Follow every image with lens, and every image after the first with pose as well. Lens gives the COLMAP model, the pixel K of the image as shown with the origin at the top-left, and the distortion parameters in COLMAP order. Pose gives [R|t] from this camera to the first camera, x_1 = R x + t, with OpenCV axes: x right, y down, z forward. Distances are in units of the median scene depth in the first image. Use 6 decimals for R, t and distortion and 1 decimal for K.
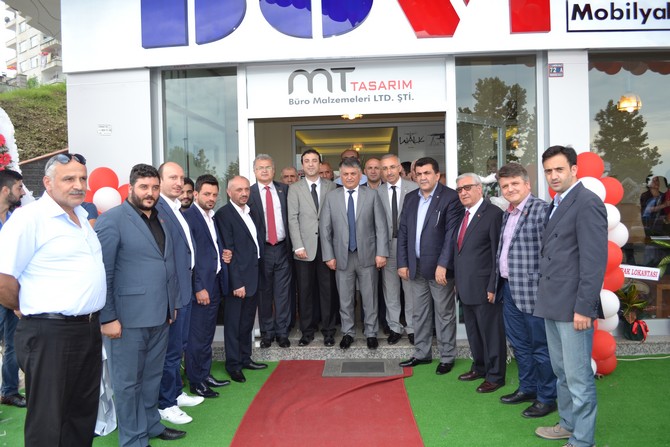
lens RADIAL K [[535.3, 0, 334.0], [0, 535.3, 227.7], [0, 0, 1]] dist [-0.084931, 0.010196]
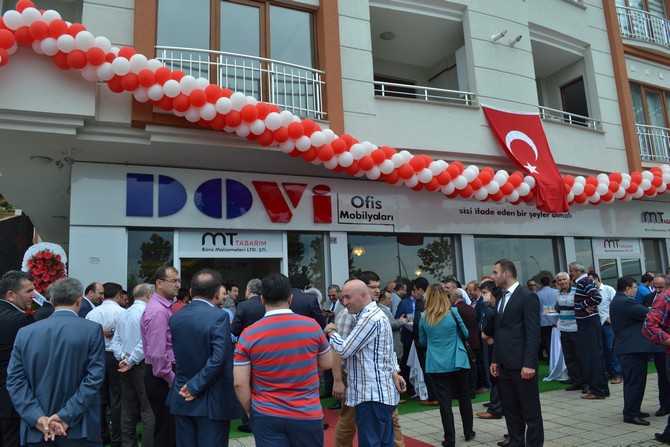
lens RADIAL K [[535.3, 0, 340.0], [0, 535.3, 208.7], [0, 0, 1]] dist [-0.084931, 0.010196]
pose [[0.870057, 0.077216, 0.486866, -0.606303], [0.049347, 0.969052, -0.241876, 0.099574], [-0.490474, 0.234471, 0.839320, -0.847534]]
